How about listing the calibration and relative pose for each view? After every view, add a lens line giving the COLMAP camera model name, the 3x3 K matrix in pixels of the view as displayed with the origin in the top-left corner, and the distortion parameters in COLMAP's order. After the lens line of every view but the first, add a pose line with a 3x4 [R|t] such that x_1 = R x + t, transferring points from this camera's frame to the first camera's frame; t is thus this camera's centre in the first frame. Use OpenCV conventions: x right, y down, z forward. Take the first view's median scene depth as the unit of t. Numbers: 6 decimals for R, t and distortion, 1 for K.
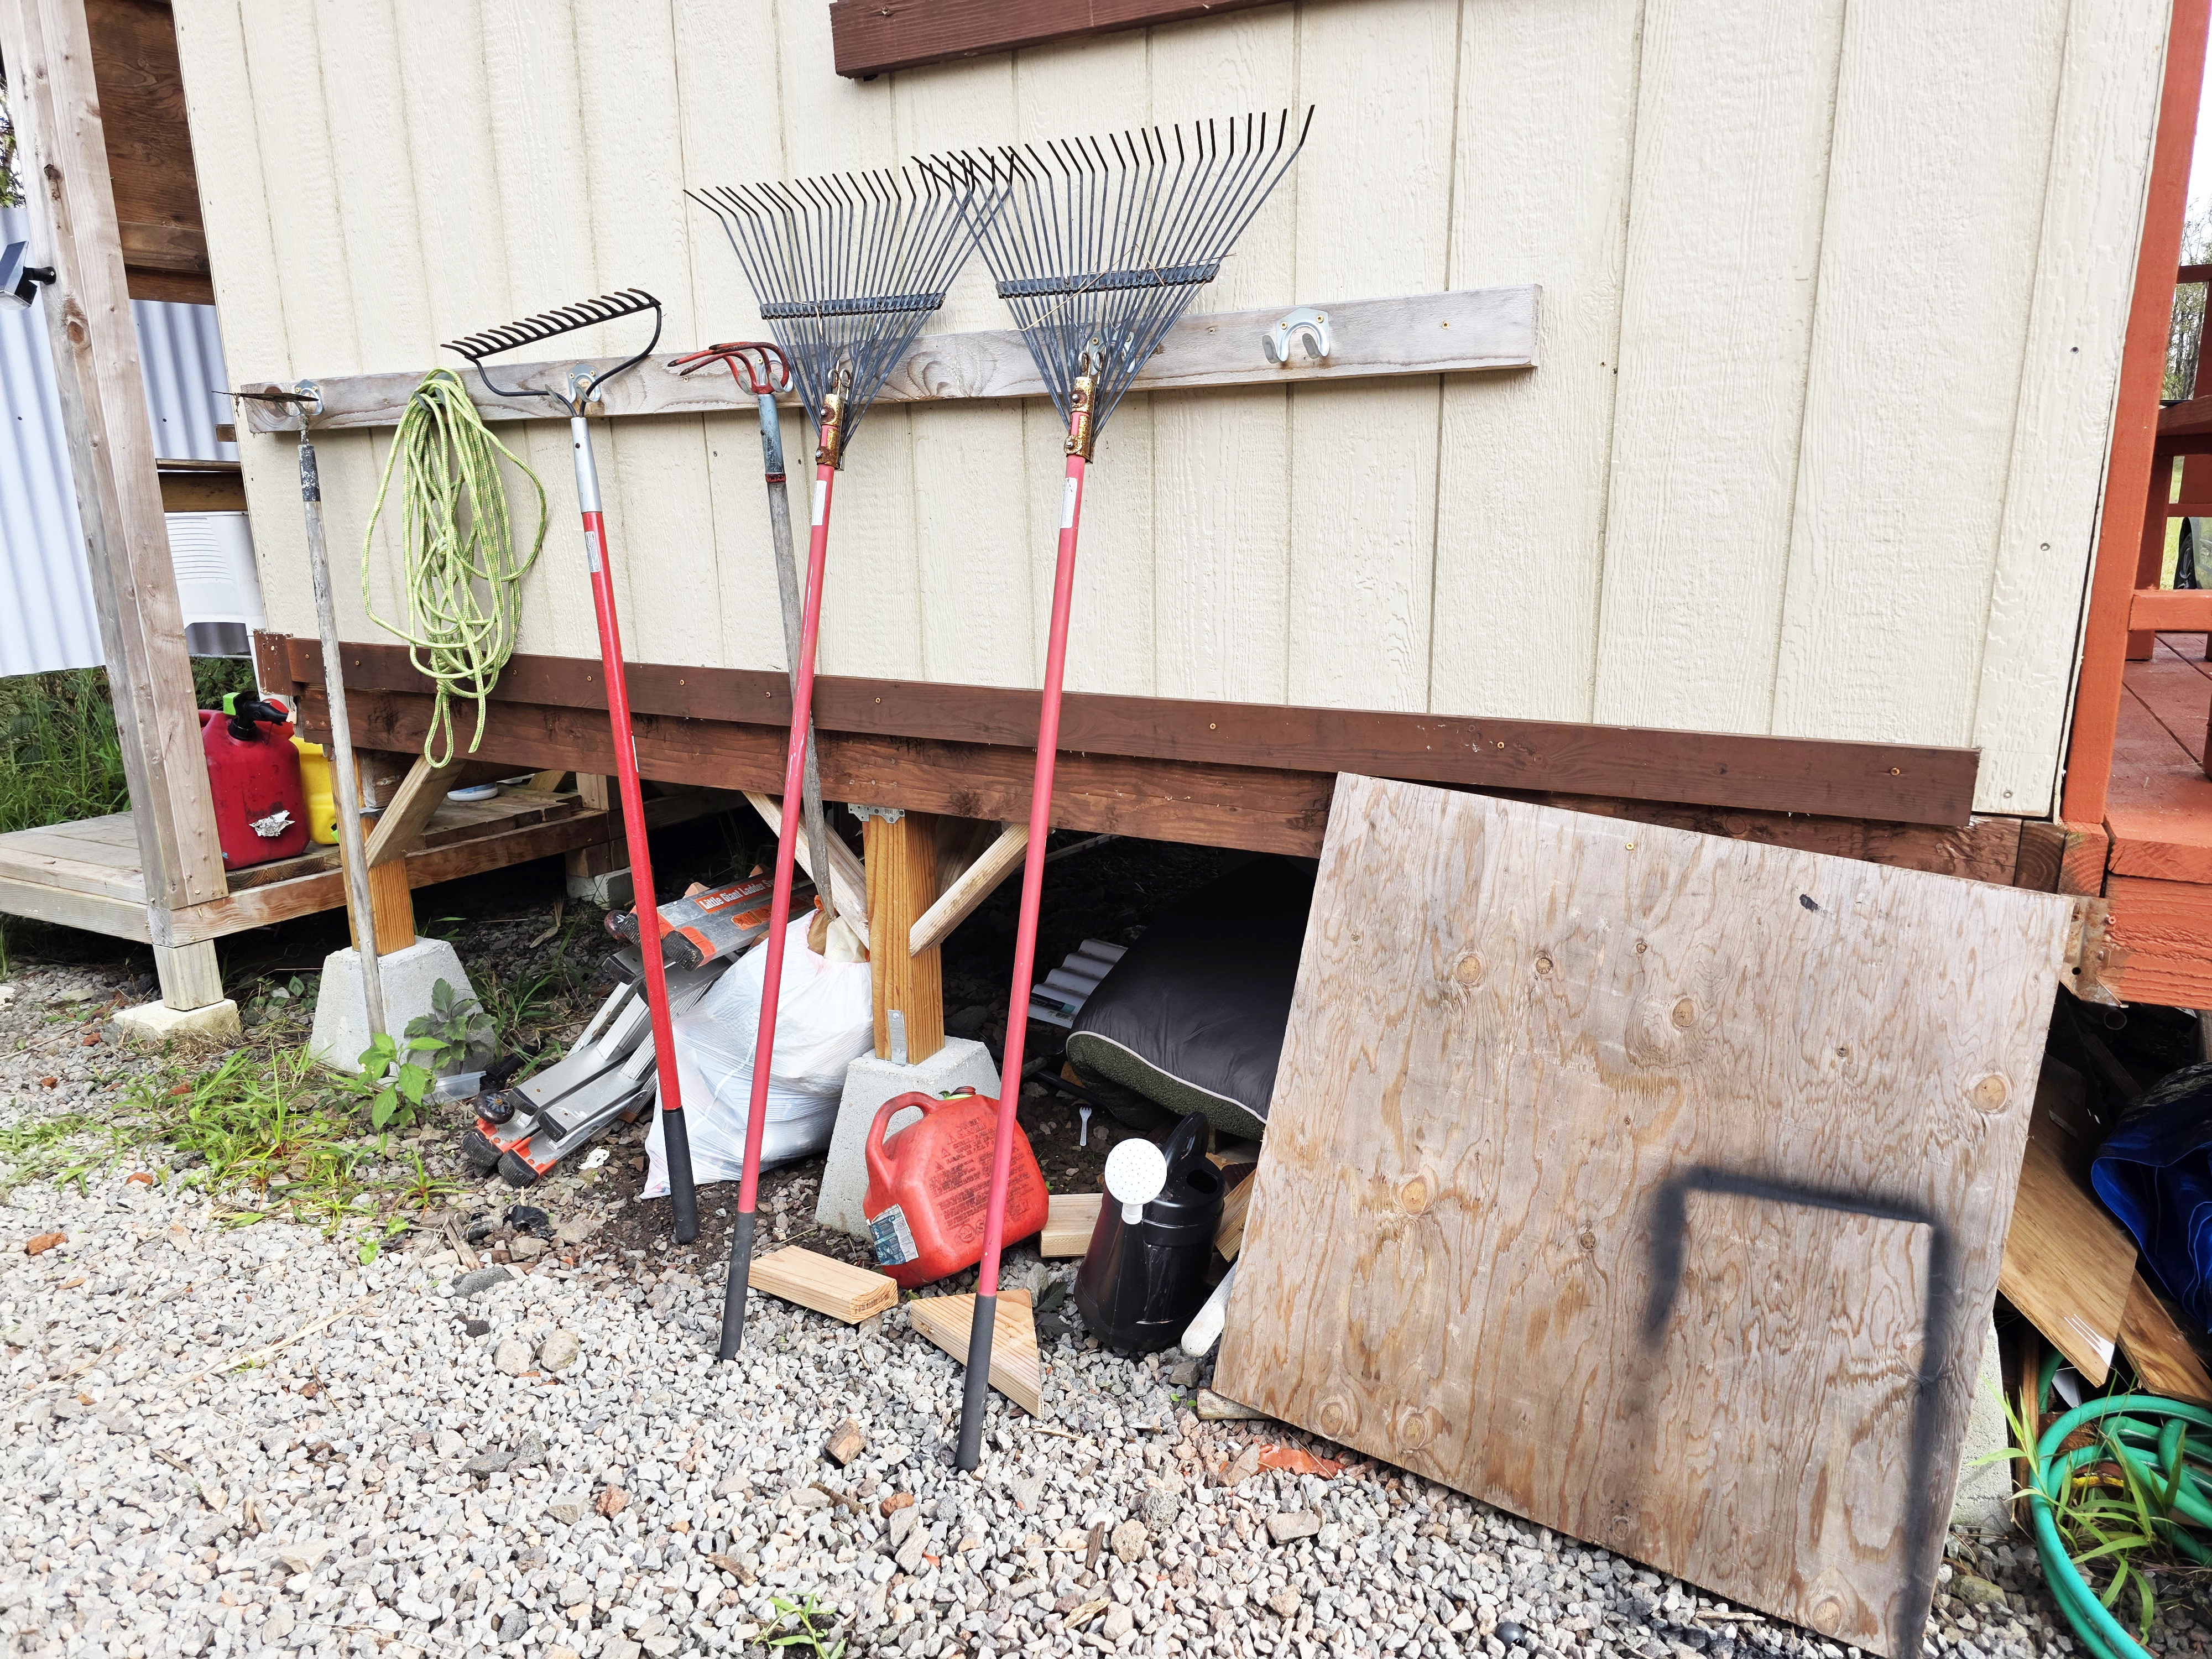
lens RADIAL K [[1504.6, 0, 1105.0], [0, 1504.6, 838.9], [0, 0, 1]] dist [0.055311, -0.056002]
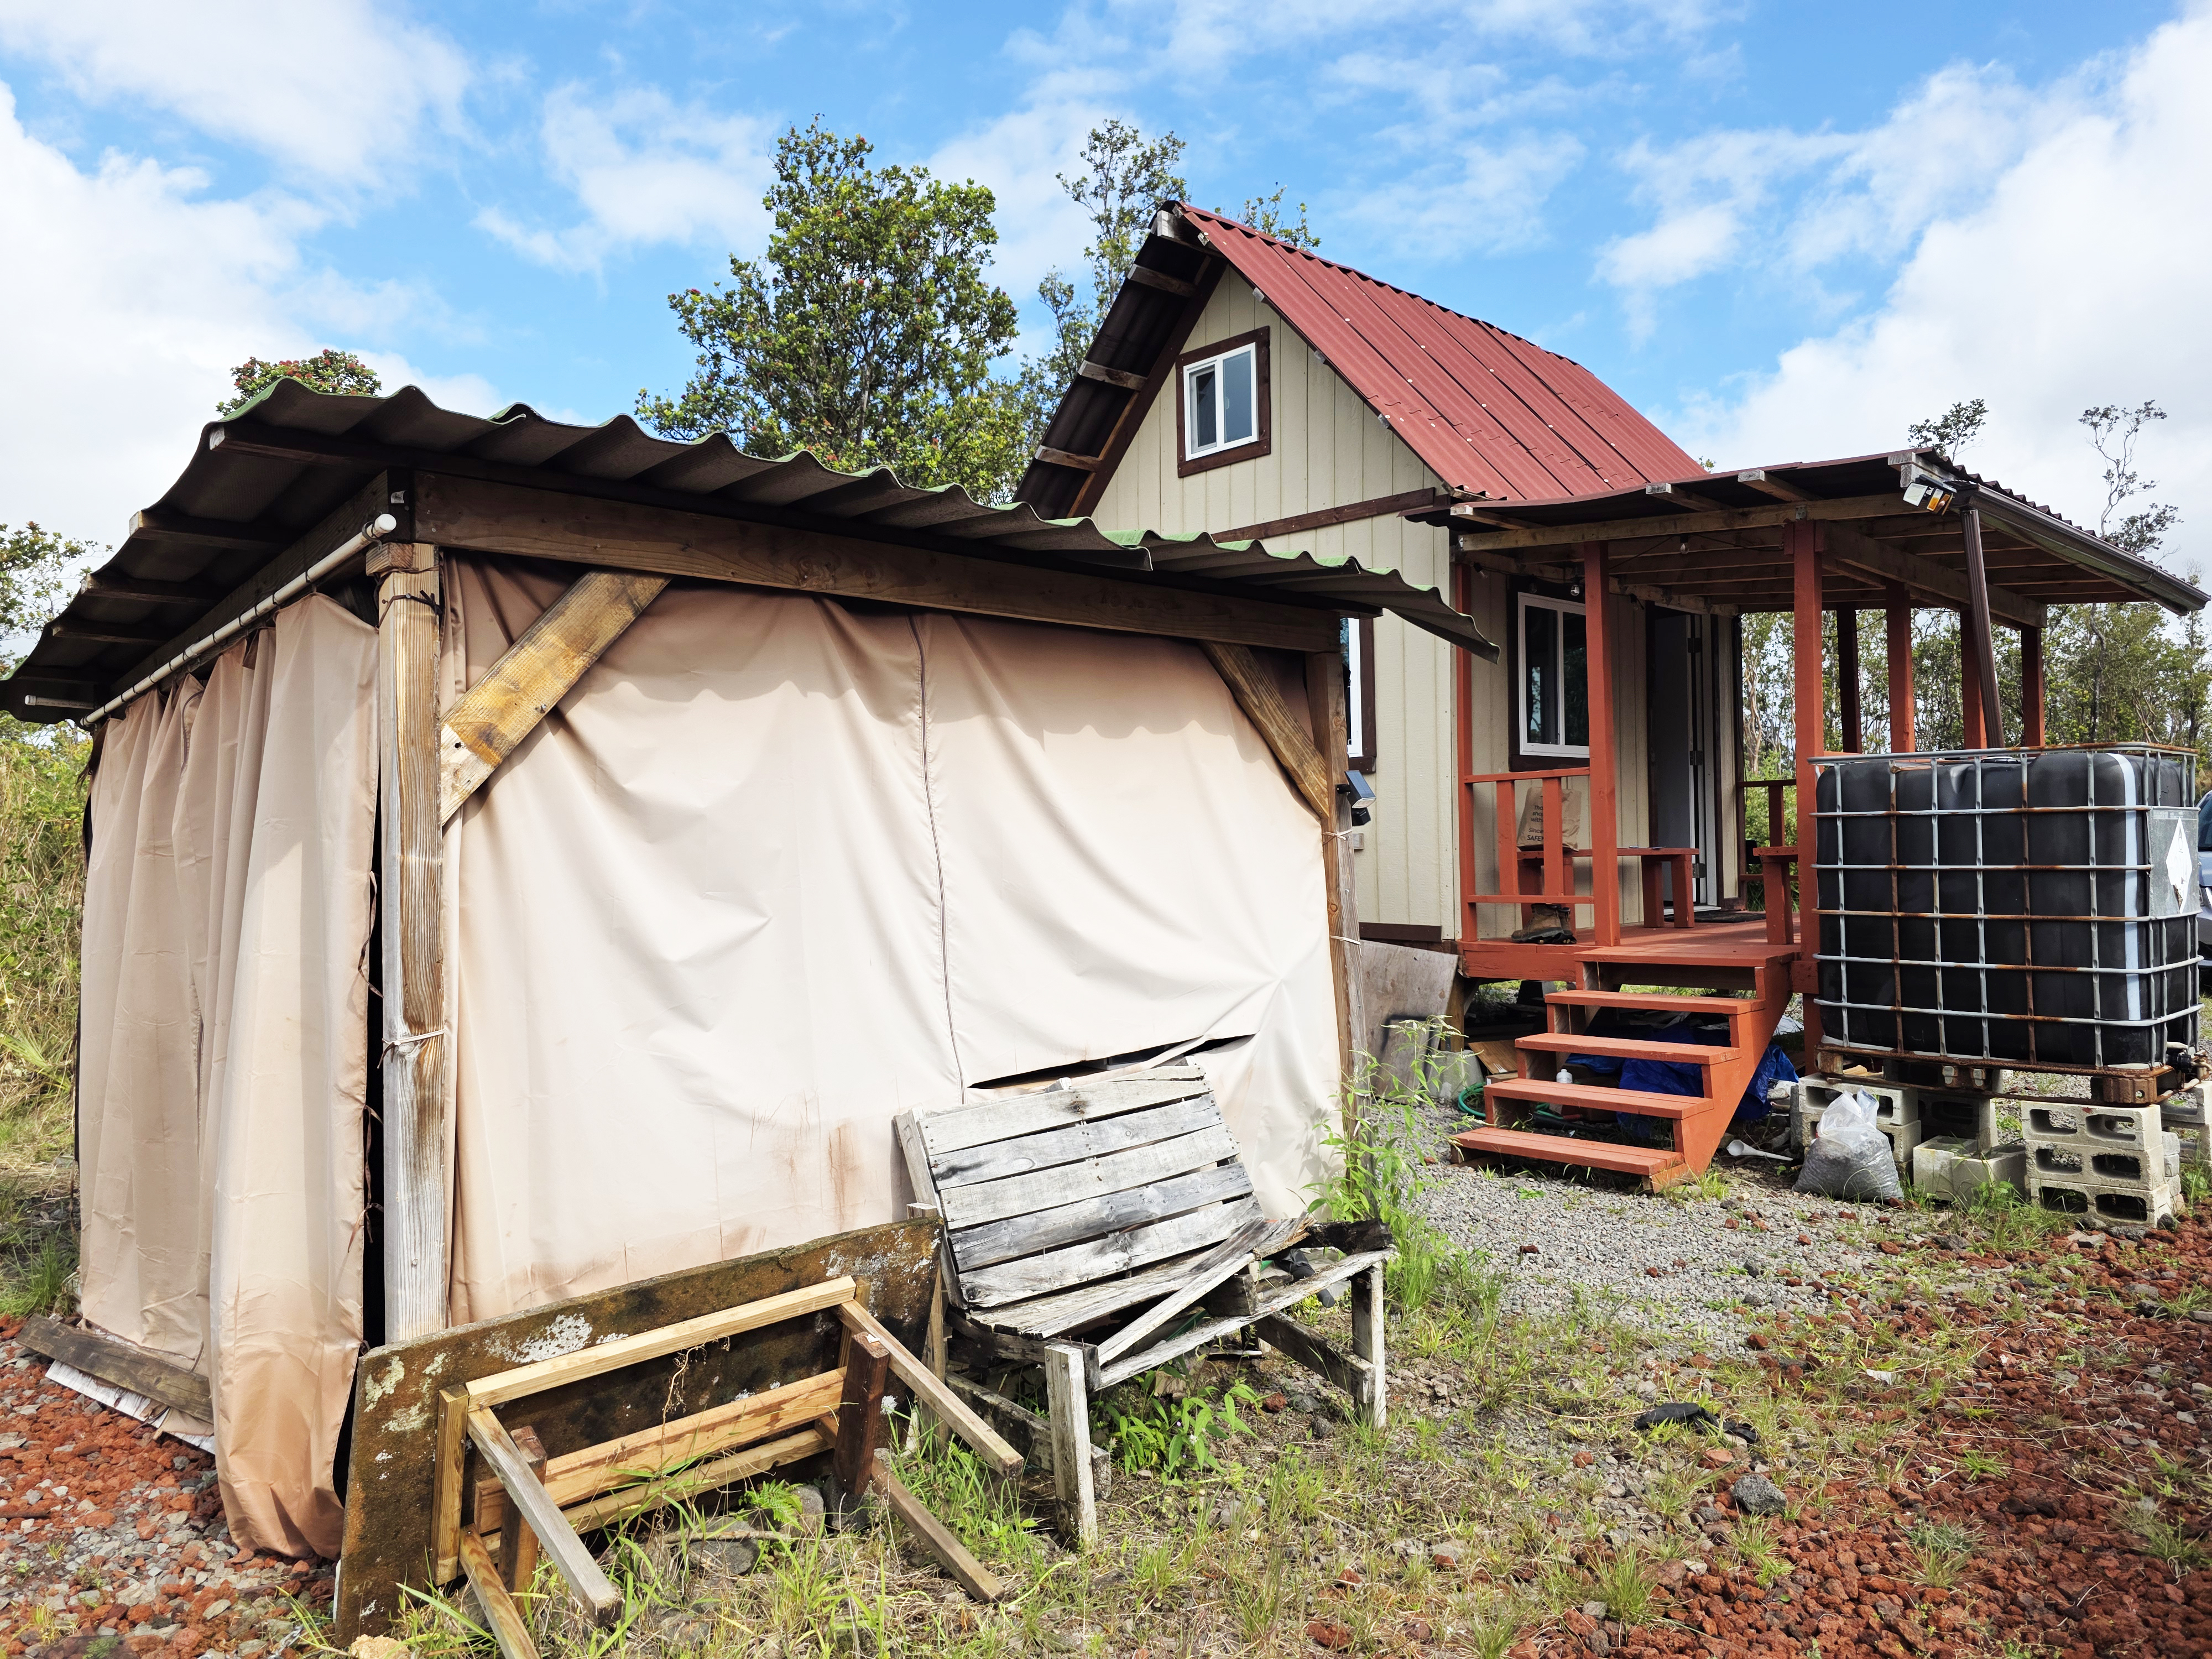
lens RADIAL K [[1443.3, 0, 1098.1], [0, 1443.3, 840.6], [0, 0, 1]] dist [0.055304, -0.054299]
pose [[0.946422, 0.004301, -0.322904, 0.719802], [-0.079839, 0.971987, -0.221059, 0.560044], [0.312908, 0.234996, 0.920253, -2.624441]]
